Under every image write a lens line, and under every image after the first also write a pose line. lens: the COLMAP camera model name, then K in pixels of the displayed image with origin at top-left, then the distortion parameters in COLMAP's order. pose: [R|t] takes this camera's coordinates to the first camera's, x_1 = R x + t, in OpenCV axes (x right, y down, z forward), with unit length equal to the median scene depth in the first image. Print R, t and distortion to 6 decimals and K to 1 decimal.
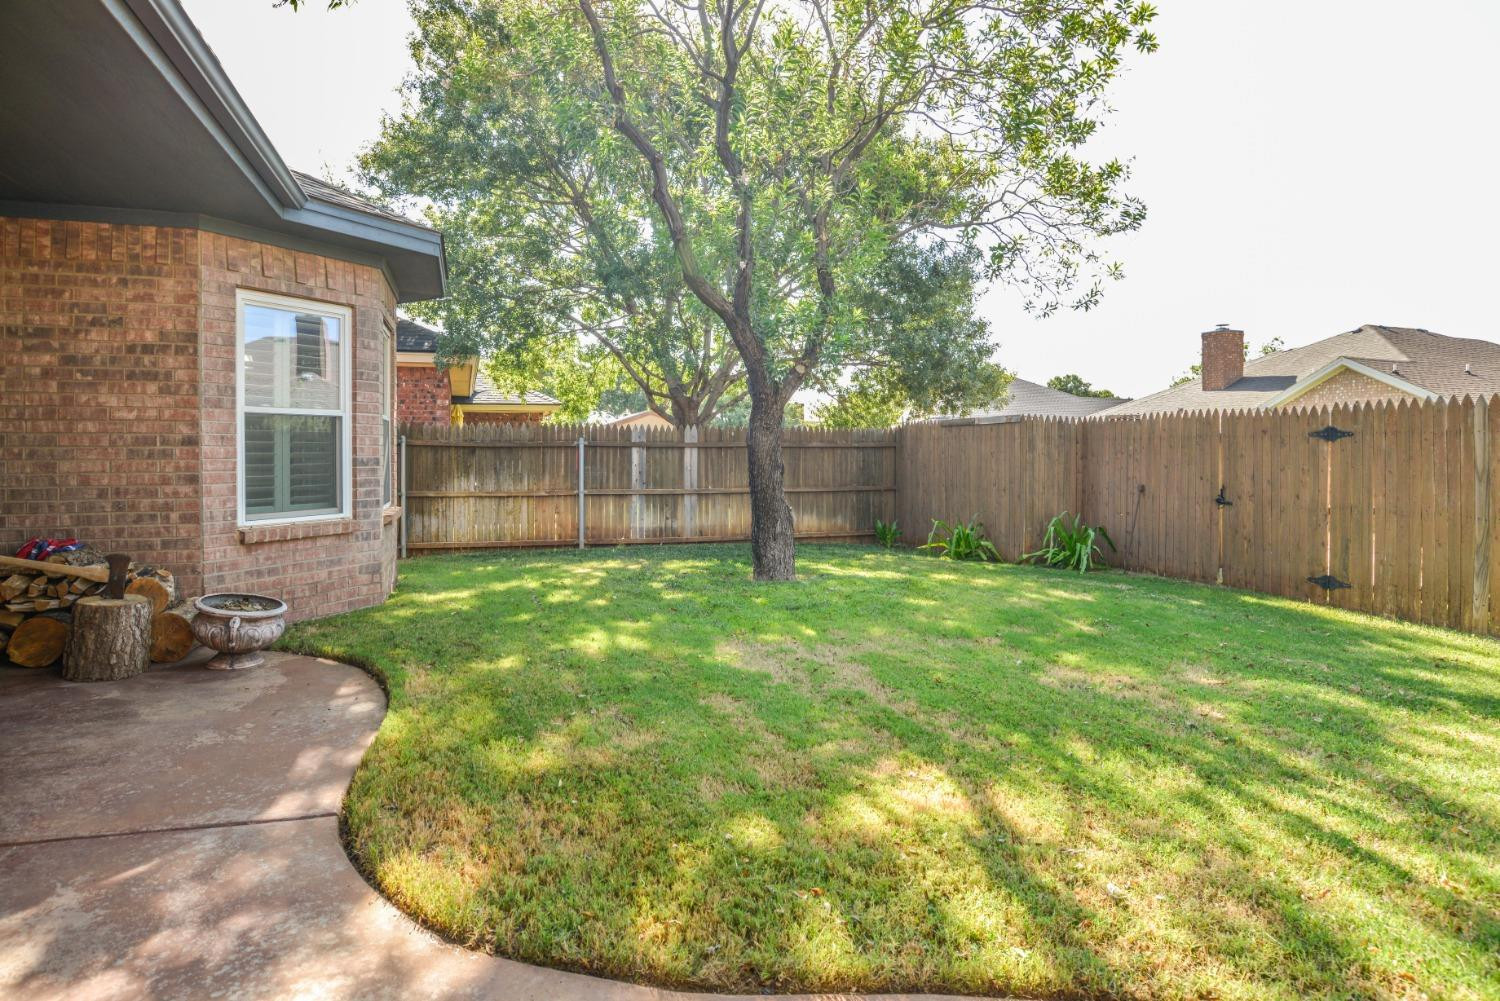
lens RADIAL K [[810.3, 0, 748.2], [0, 810.3, 472.2], [0, 0, 1]] dist [-0.065262, 0.023854]
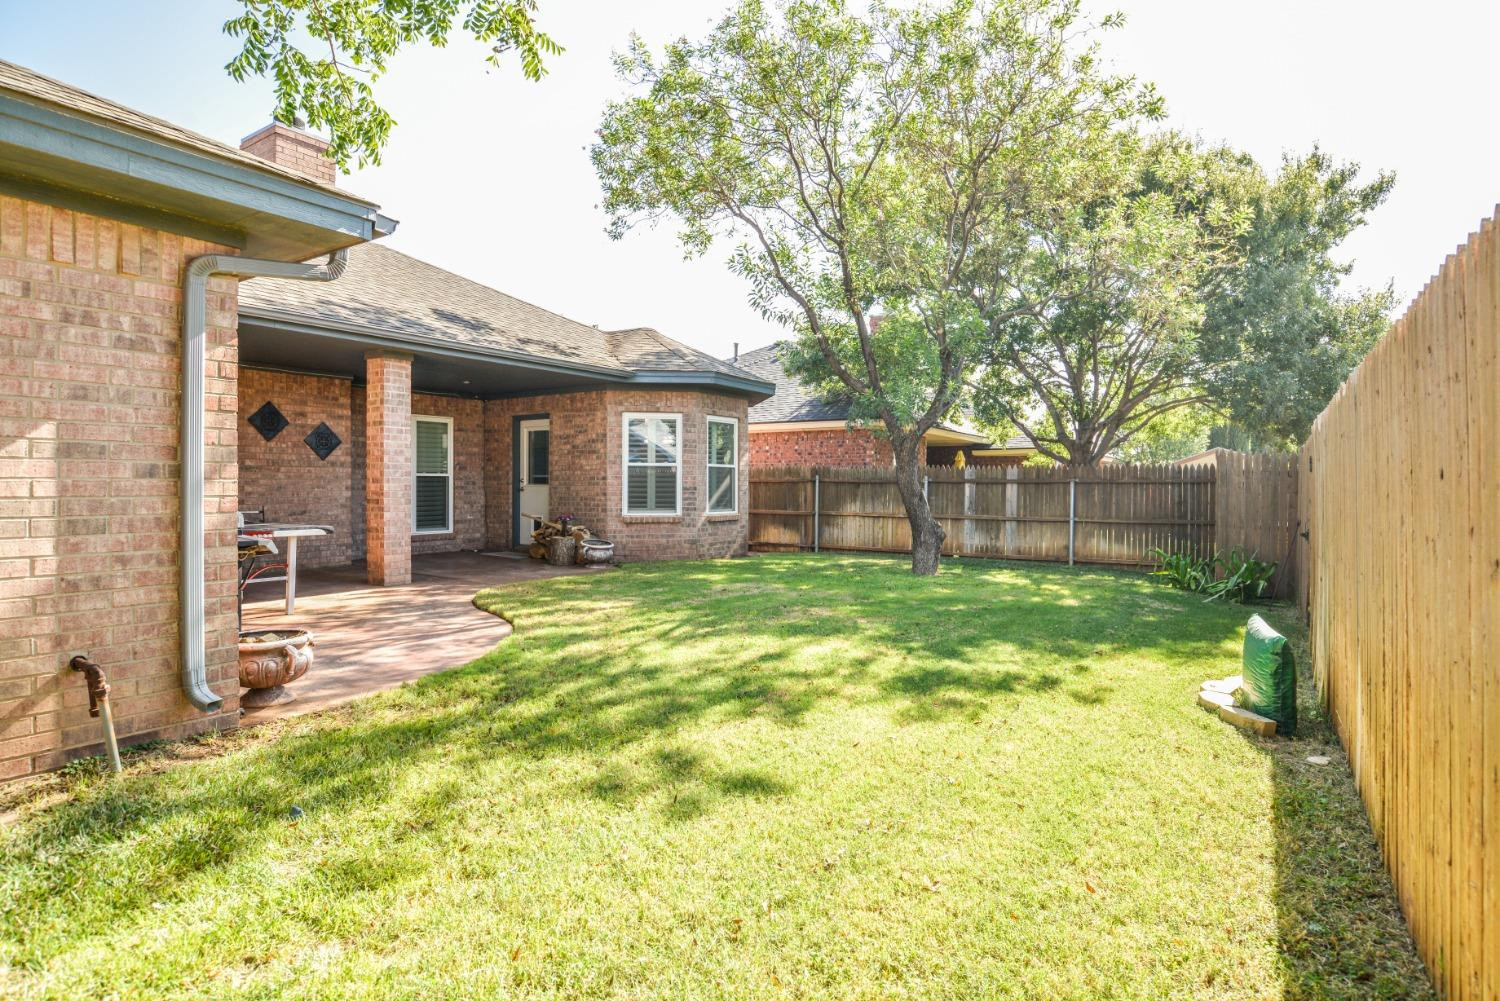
lens RADIAL K [[784.2, 0, 757.3], [0, 784.2, 474.9], [0, 0, 1]] dist [-0.062430, 0.019651]
pose [[0.629161, -0.009049, -0.777223, 1.455672], [-0.027105, 0.999069, -0.033574, 0.018540], [0.776802, 0.042190, 0.628329, -0.140604]]
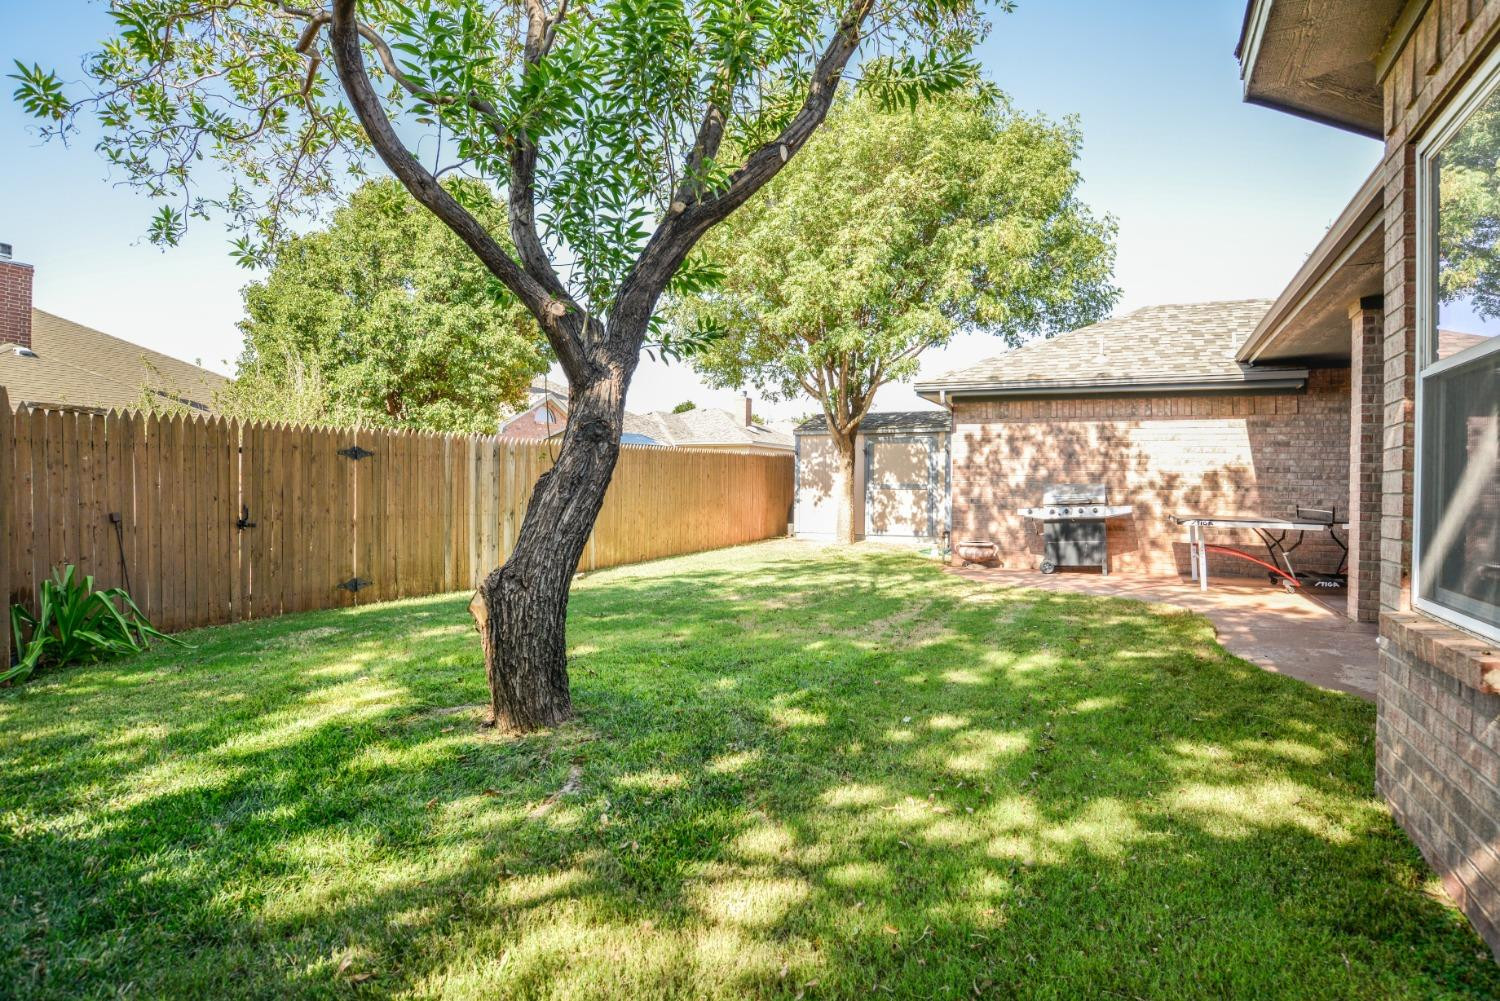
lens RADIAL K [[810.3, 0, 748.2], [0, 810.3, 472.2], [0, 0, 1]] dist [-0.065262, 0.023854]
pose [[-0.713025, -0.000883, 0.701138, -0.673673], [0.008551, 0.999914, 0.009955, -0.040564], [-0.701086, 0.013093, -0.712956, 2.022163]]
